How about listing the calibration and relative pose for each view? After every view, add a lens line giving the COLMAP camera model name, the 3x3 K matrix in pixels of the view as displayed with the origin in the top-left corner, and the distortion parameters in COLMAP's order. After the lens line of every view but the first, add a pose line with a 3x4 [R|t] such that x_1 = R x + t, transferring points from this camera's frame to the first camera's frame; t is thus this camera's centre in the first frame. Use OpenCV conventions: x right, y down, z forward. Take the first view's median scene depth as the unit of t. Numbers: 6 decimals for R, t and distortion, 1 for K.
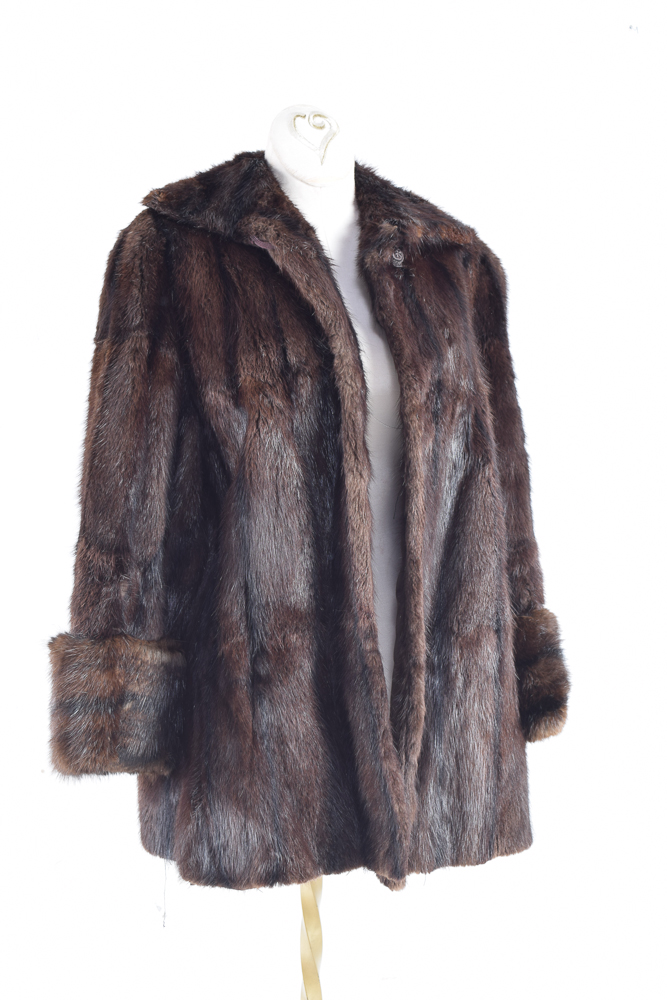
lens RADIAL K [[1444.0, 0, 326.7], [0, 1444.0, 504.1], [0, 0, 1]] dist [0.013734, 0.000000]
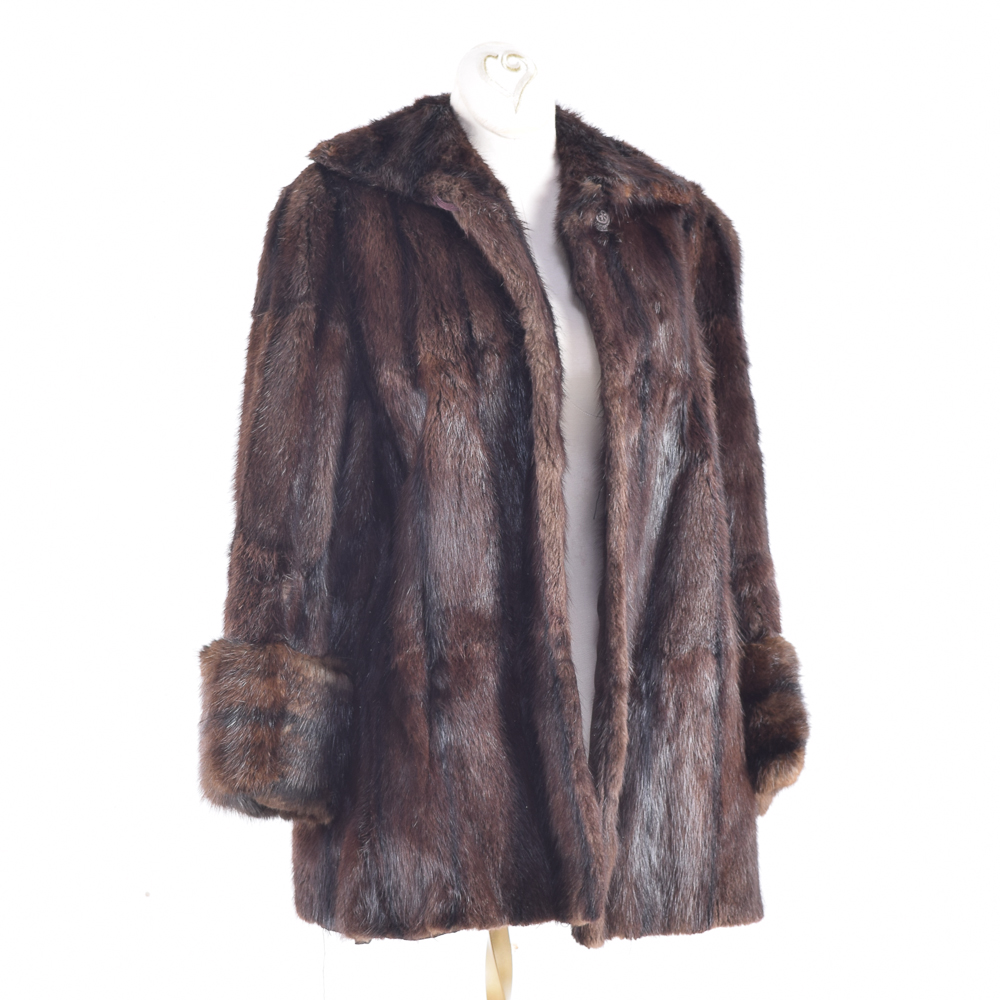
lens RADIAL K [[2701.4, 0, 501.9], [0, 2701.4, 498.7], [0, 0, 1]] dist [0.120917, 0.000000]
pose [[0.999608, 0.007213, -0.027039, 0.035215], [-0.008712, 0.998407, -0.055747, 0.089857], [0.026594, 0.055960, 0.998079, -0.632469]]
